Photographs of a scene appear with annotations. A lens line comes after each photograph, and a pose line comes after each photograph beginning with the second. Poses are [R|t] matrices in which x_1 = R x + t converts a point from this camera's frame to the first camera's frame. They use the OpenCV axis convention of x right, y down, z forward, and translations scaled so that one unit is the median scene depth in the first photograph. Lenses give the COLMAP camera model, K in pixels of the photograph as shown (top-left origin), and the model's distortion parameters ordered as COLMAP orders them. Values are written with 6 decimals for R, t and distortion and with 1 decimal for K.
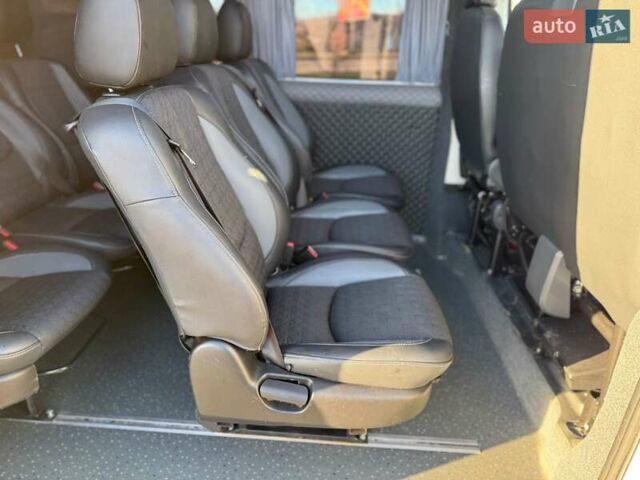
lens RADIAL K [[471.6, 0, 320.0], [0, 471.6, 240.0], [0, 0, 1]] dist [-0.000290, 0.003640]
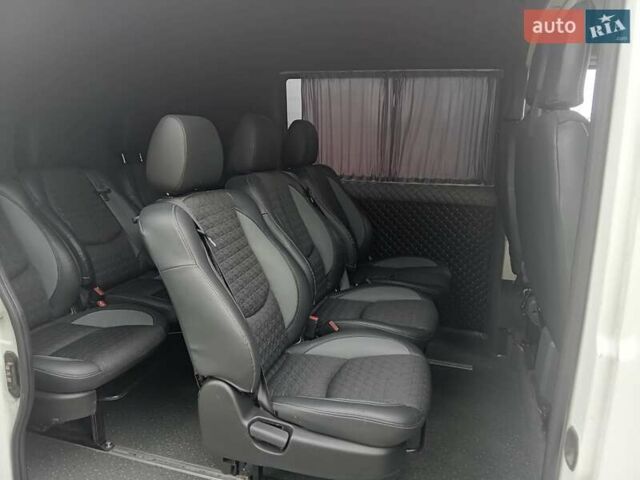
lens RADIAL K [[489.9, 0, 320.0], [0, 489.9, 240.0], [0, 0, 1]] dist [0.067122, -0.004267]
pose [[0.970291, 0.037075, -0.239084, 0.277909], [-0.081543, 0.980485, -0.178887, 0.042155], [0.227786, 0.193067, 0.954379, -0.235223]]
